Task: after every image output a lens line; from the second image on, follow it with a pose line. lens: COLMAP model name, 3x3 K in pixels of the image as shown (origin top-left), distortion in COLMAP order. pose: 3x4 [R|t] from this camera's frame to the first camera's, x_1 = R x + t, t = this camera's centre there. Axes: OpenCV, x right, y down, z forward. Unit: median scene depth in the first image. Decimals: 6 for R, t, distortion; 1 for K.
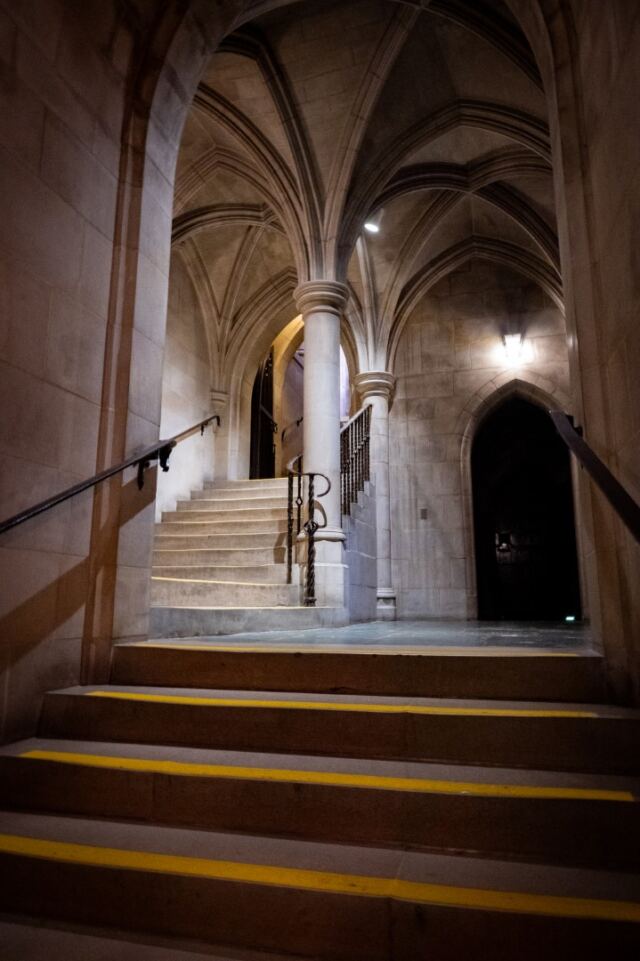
lens RADIAL K [[656.6, 0, 319.4], [0, 656.6, 478.9], [0, 0, 1]] dist [-0.001687, -0.001205]
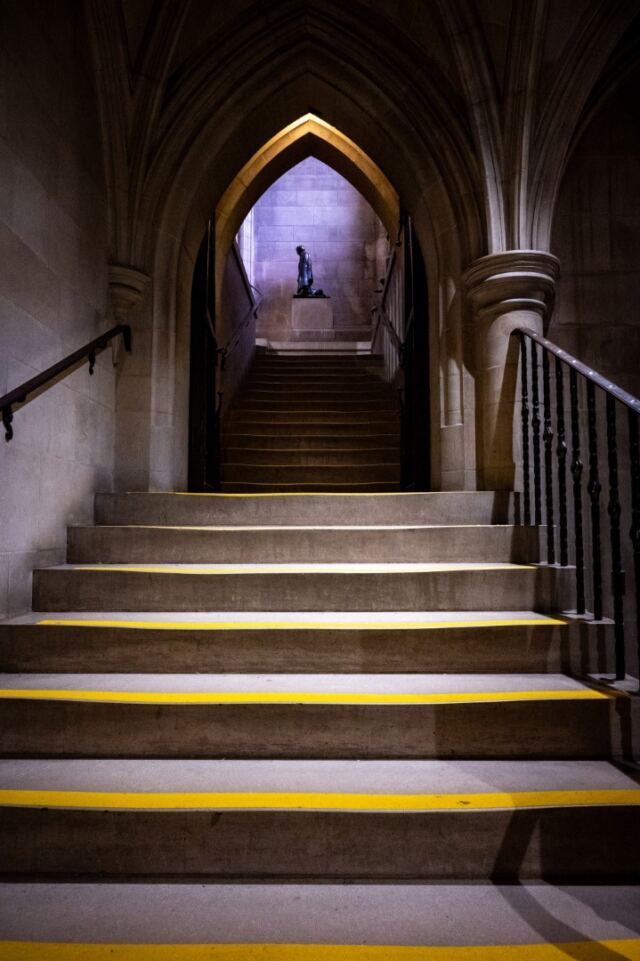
lens RADIAL K [[656.6, 0, 320.2], [0, 656.6, 483.9], [0, 0, 1]] dist [-0.001687, -0.001205]
pose [[0.964261, 0.021779, 0.264059, -0.143214], [-0.054354, 0.991680, 0.116689, -0.052133], [-0.259321, -0.126871, 0.957422, 0.559039]]
